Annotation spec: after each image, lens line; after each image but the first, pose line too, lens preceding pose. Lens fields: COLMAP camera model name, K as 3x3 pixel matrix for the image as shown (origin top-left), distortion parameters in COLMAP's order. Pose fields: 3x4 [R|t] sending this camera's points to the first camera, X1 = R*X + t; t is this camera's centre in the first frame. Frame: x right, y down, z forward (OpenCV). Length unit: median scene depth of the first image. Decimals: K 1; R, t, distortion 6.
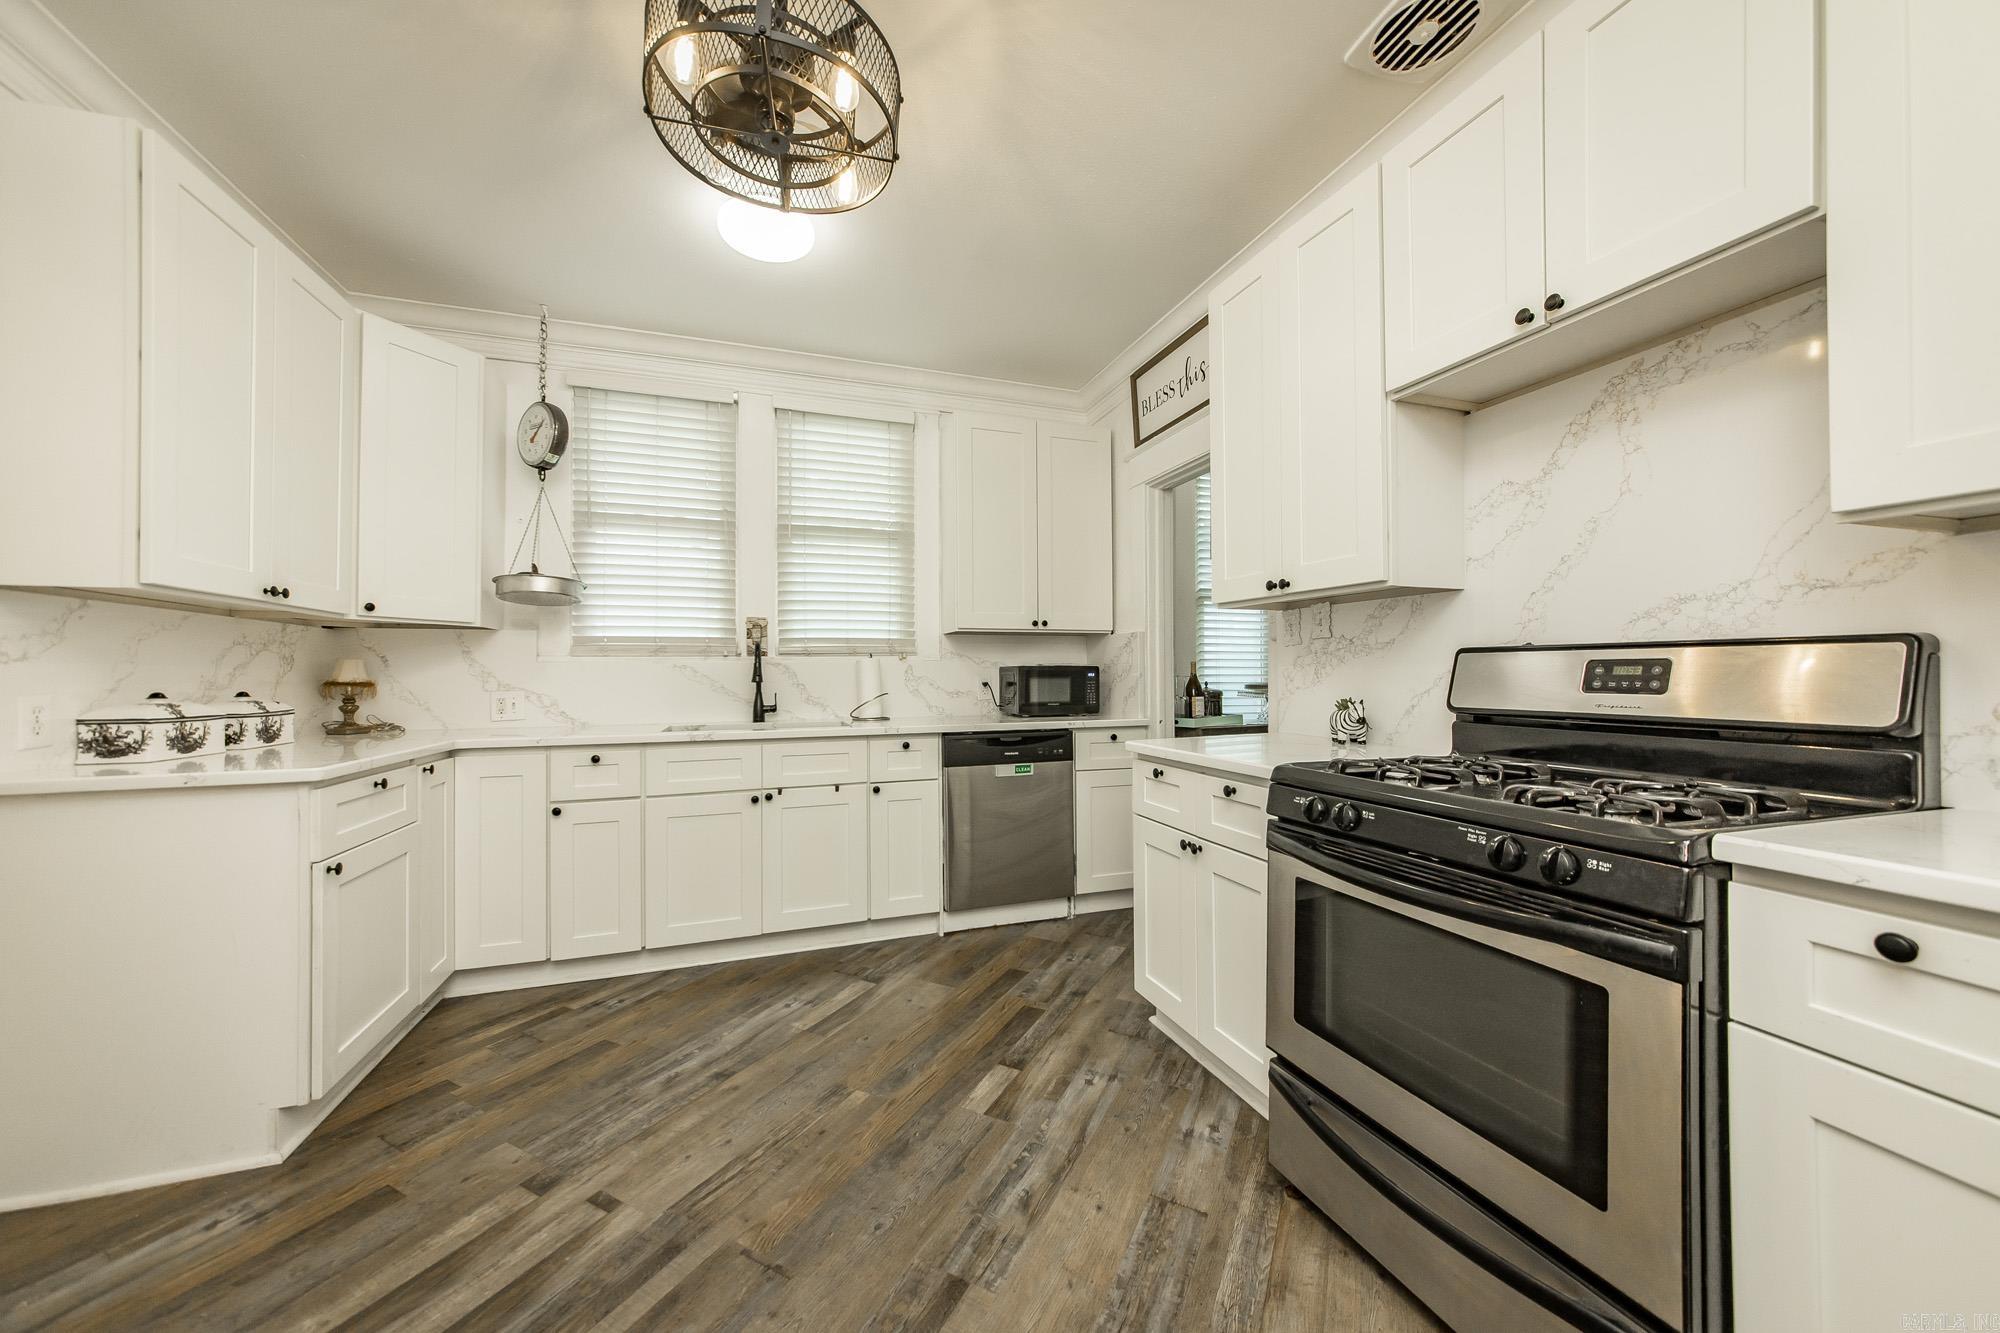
lens RADIAL K [[726.1, 0, 1002.4], [0, 726.1, 665.0], [0, 0, 1]] dist [-0.007008, 0.001784]
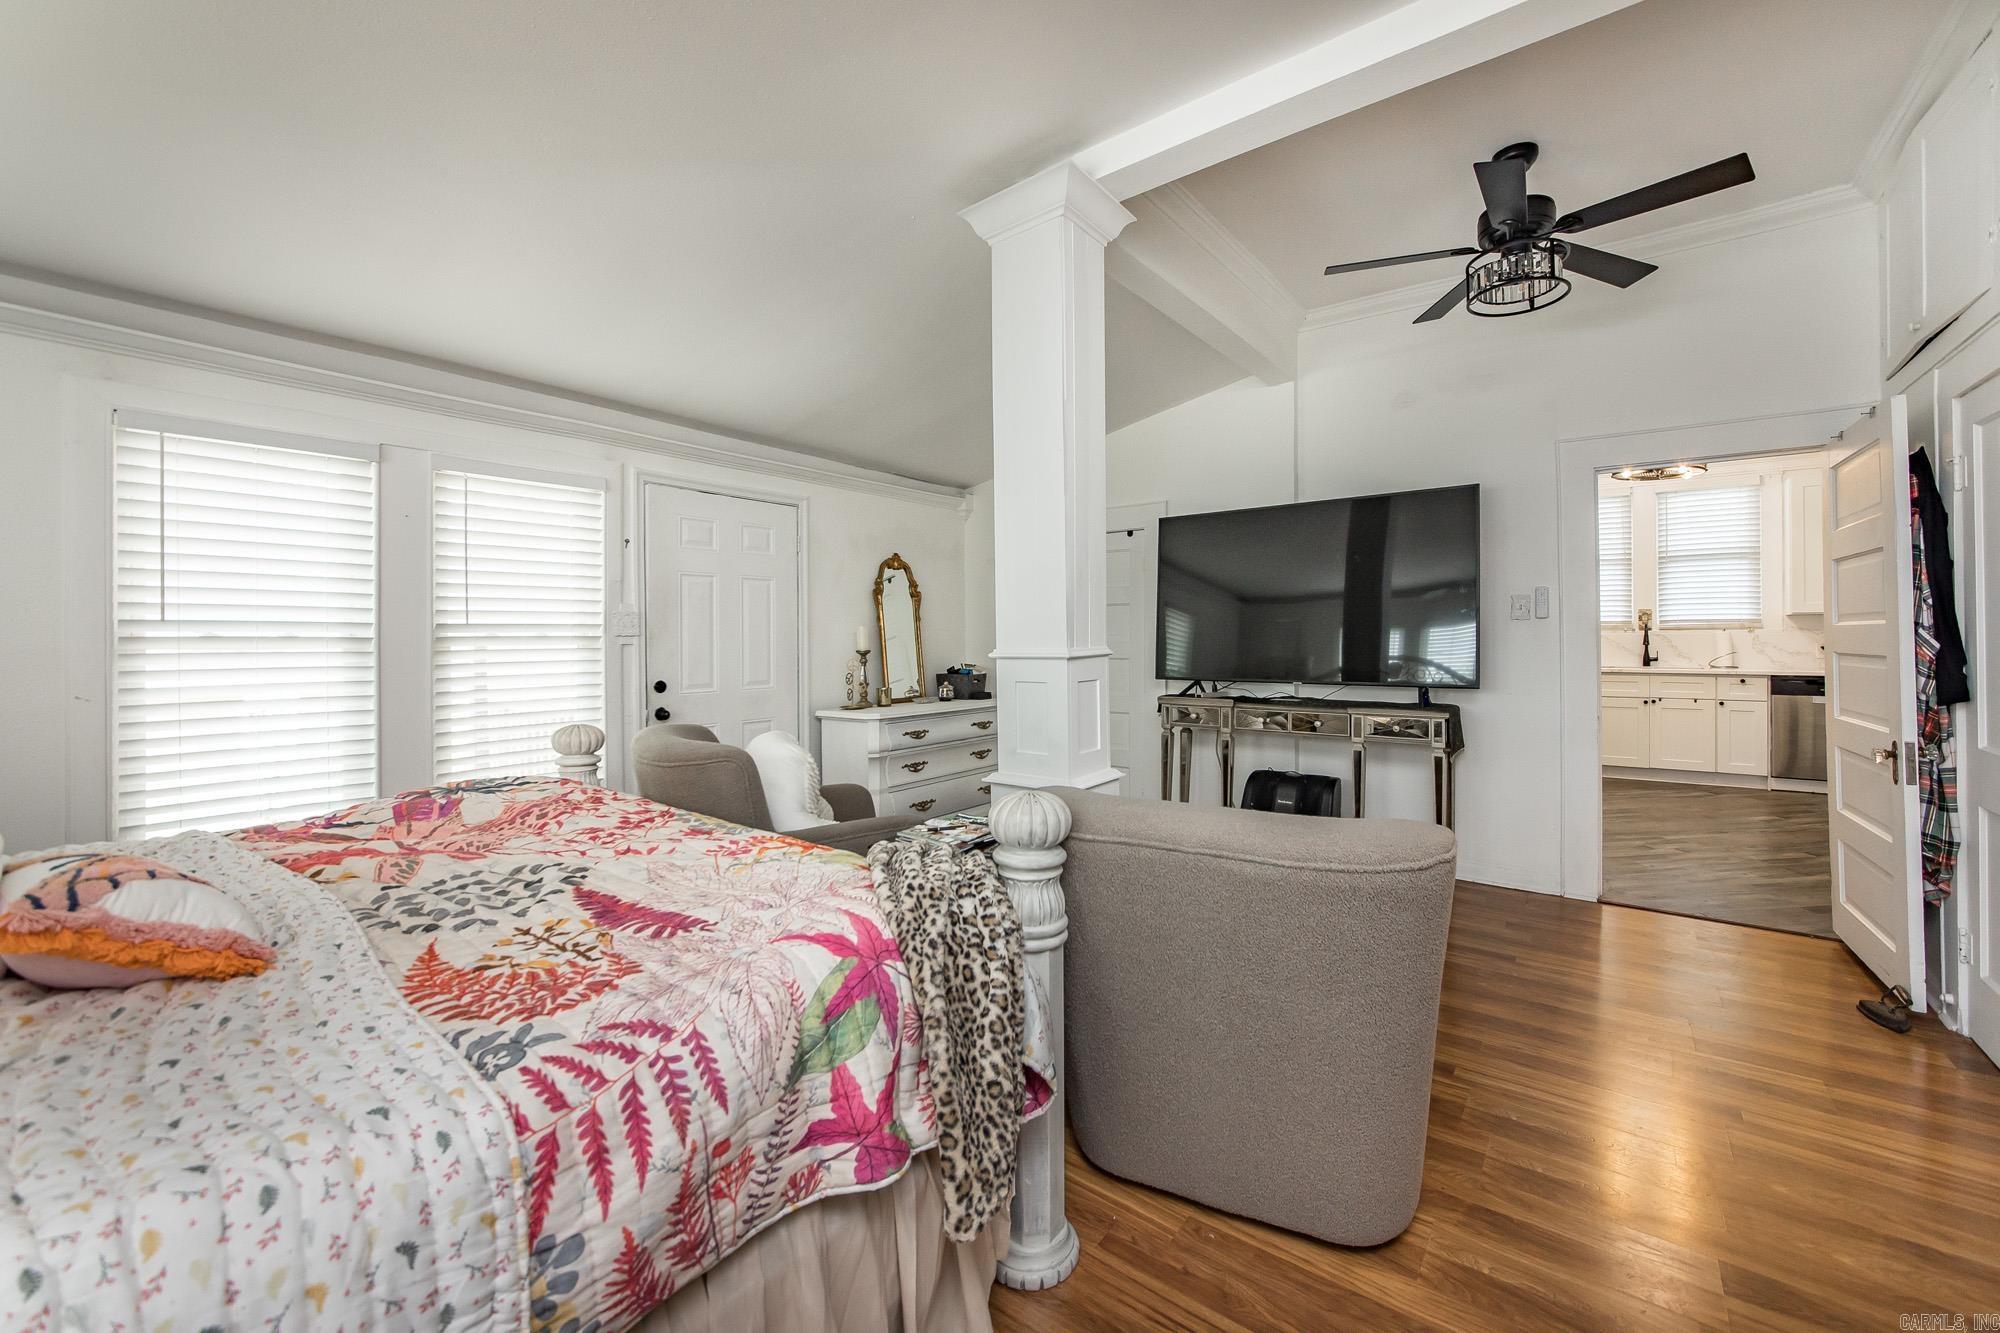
lens RADIAL K [[726.1, 0, 1091.6], [0, 726.1, 622.2], [0, 0, 1]] dist [-0.007008, 0.001784]
pose [[0.564633, -0.007585, -0.825307, 0.520125], [0.012199, 0.999925, -0.000844, -0.065650], [0.825252, -0.009591, 0.564684, -1.618245]]
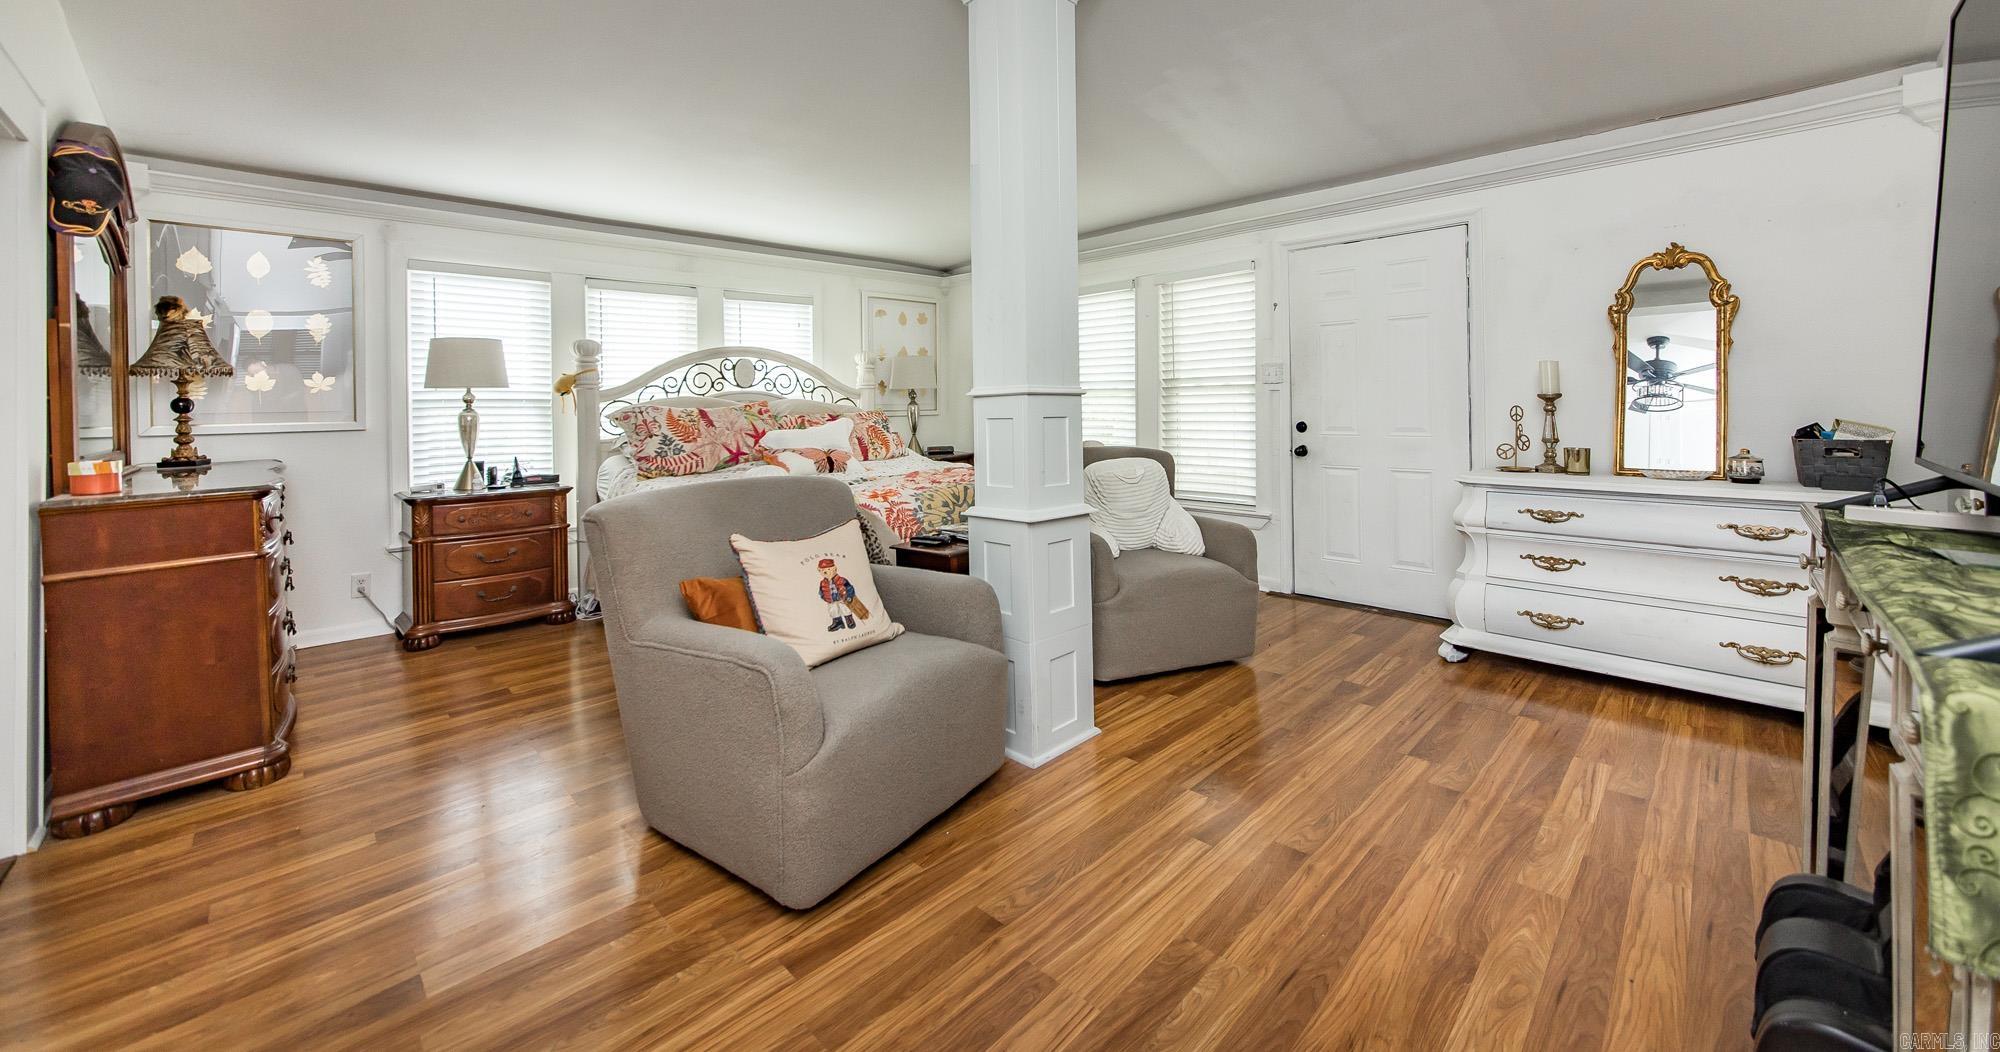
lens RADIAL K [[728.9, 0, 991.3], [0, 728.9, 406.1], [0, 0, 1]] dist [-0.010576, -0.000054]
pose [[-0.909141, 0.021413, -0.415937, 0.206643], [0.028428, 0.999539, -0.010680, -0.004156], [0.415516, -0.021534, -0.909331, -0.403722]]
